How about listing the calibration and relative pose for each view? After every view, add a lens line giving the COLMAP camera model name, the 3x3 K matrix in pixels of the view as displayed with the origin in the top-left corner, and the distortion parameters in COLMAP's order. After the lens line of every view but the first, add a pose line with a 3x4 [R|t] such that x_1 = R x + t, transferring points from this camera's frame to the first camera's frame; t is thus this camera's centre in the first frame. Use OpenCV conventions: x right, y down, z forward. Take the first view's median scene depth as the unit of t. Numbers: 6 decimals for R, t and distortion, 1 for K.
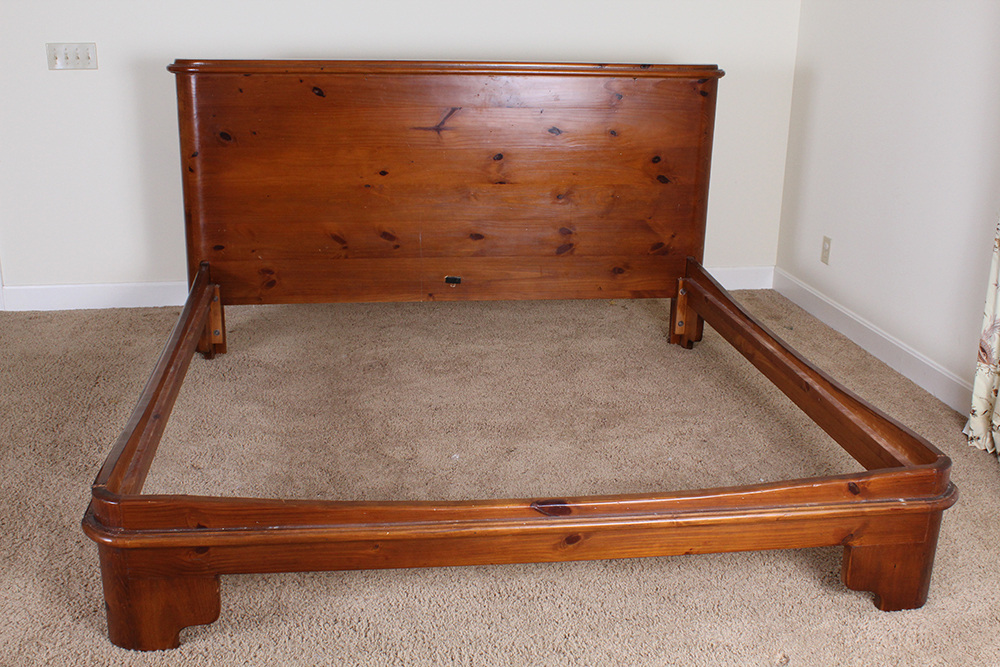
lens RADIAL K [[1058.0, 0, 500.0], [0, 1058.0, 333.5], [0, 0, 1]] dist [-0.090717, 0.004964]
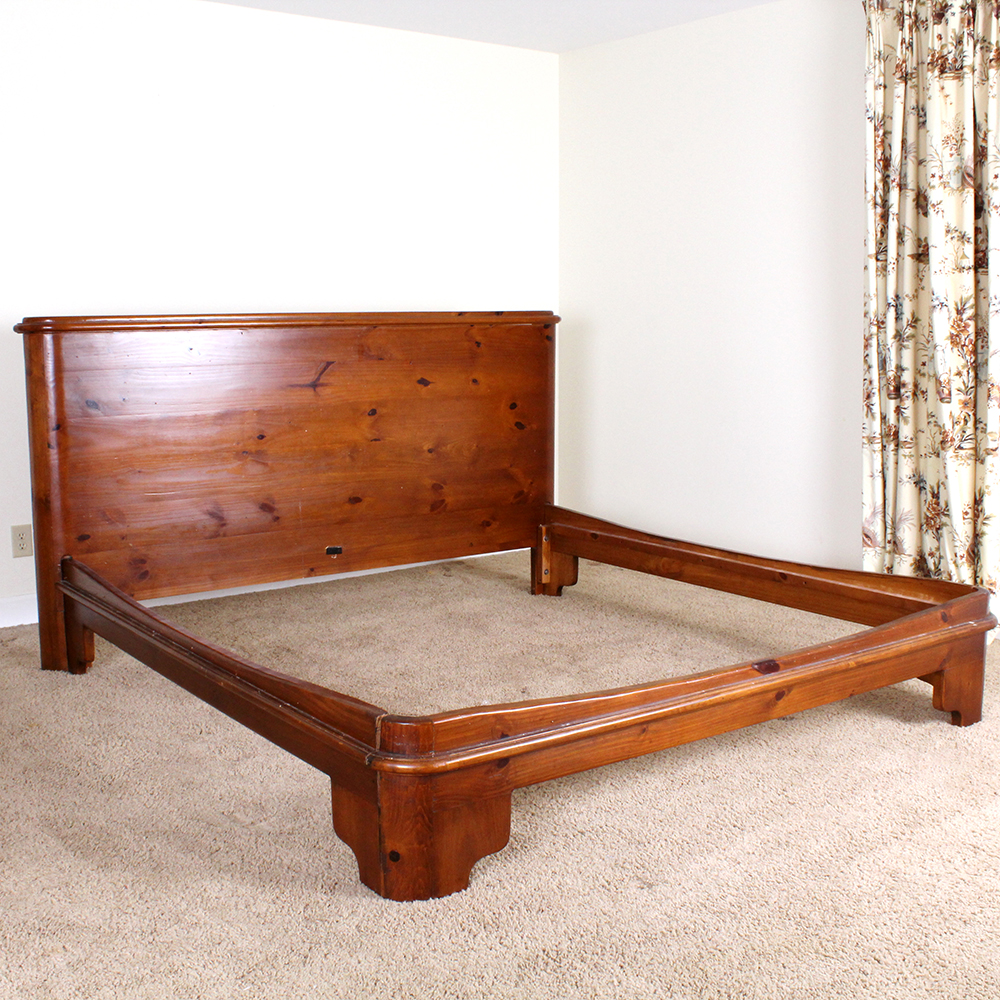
lens RADIAL K [[1248.2, 0, 471.0], [0, 1248.2, 498.5], [0, 0, 1]] dist [-0.152123, 0.089035]
pose [[0.888639, -0.091926, 0.449299, -0.428063], [0.163903, 0.978660, -0.123940, 0.059361], [-0.428318, 0.183780, 0.884742, -0.004193]]
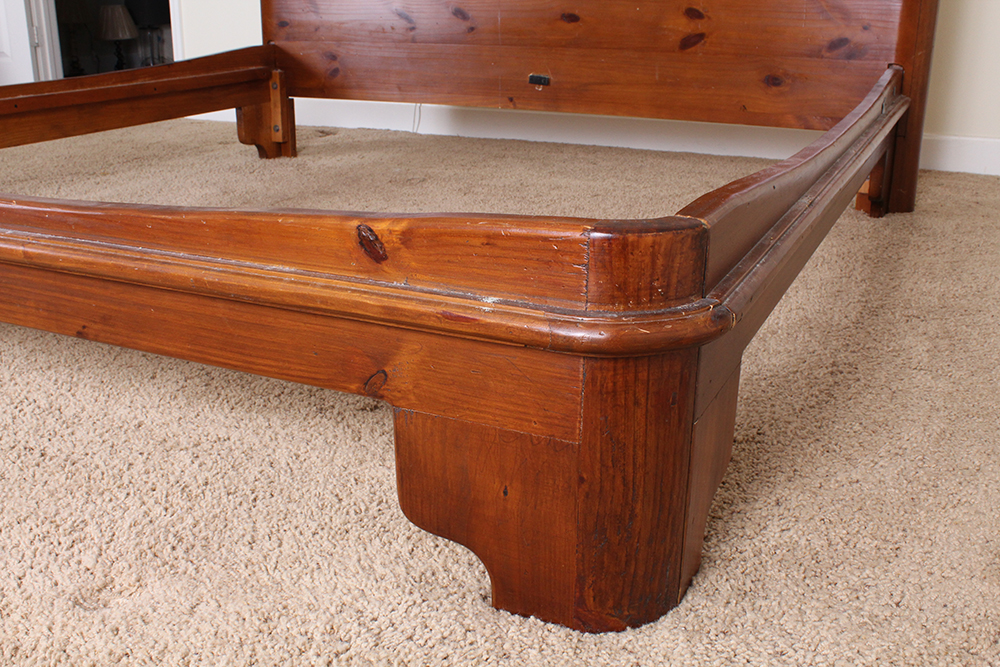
lens RADIAL K [[1030.9, 0, 500.0], [0, 1030.9, 333.5], [0, 0, 1]] dist [-0.092486, -0.003299]
pose [[0.837515, 0.162577, -0.521667, 0.336537], [-0.156530, 0.986084, 0.056011, 0.087979], [0.523514, 0.034747, 0.851308, 0.406729]]
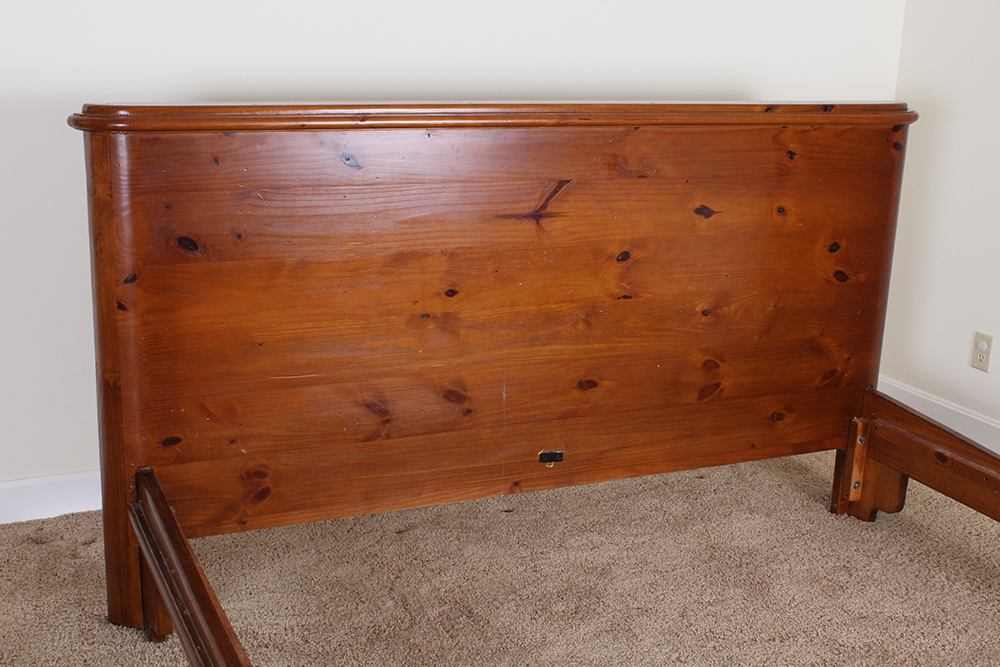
lens RADIAL K [[1250.8, 0, 500.0], [0, 1250.8, 333.5], [0, 0, 1]] dist [-0.076317, 0.102515]
pose [[0.957252, -0.063008, 0.282308, -0.281504], [0.074272, 0.996806, -0.029364, -0.105647], [-0.279556, 0.049076, 0.958874, 0.315789]]
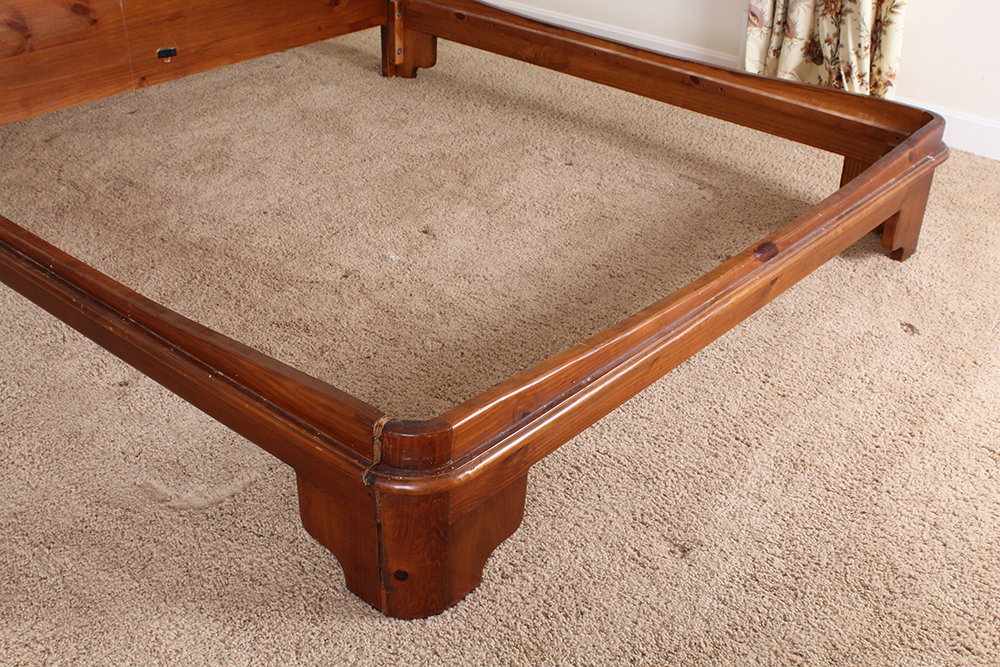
lens RADIAL K [[1116.2, 0, 500.0], [0, 1116.2, 333.5], [0, 0, 1]] dist [-0.119340, 0.159095]
pose [[0.749664, -0.339156, 0.568310, -0.393909], [0.188310, 0.932527, 0.308112, -0.062527], [-0.634462, -0.123962, 0.762949, 0.225419]]
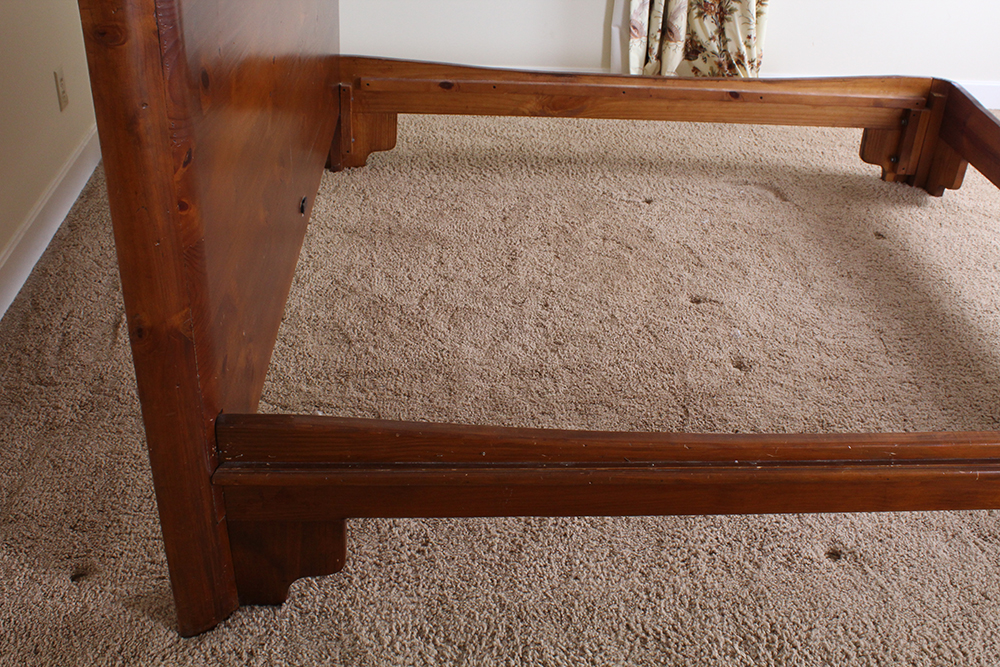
lens RADIAL K [[1030.9, 0, 500.0], [0, 1030.9, 333.5], [0, 0, 1]] dist [-0.092486, -0.003299]
pose [[0.076868, -0.529236, 0.844986, -0.574313], [0.262532, 0.828329, 0.494922, -0.253807], [-0.961857, 0.183793, 0.202613, 0.814705]]
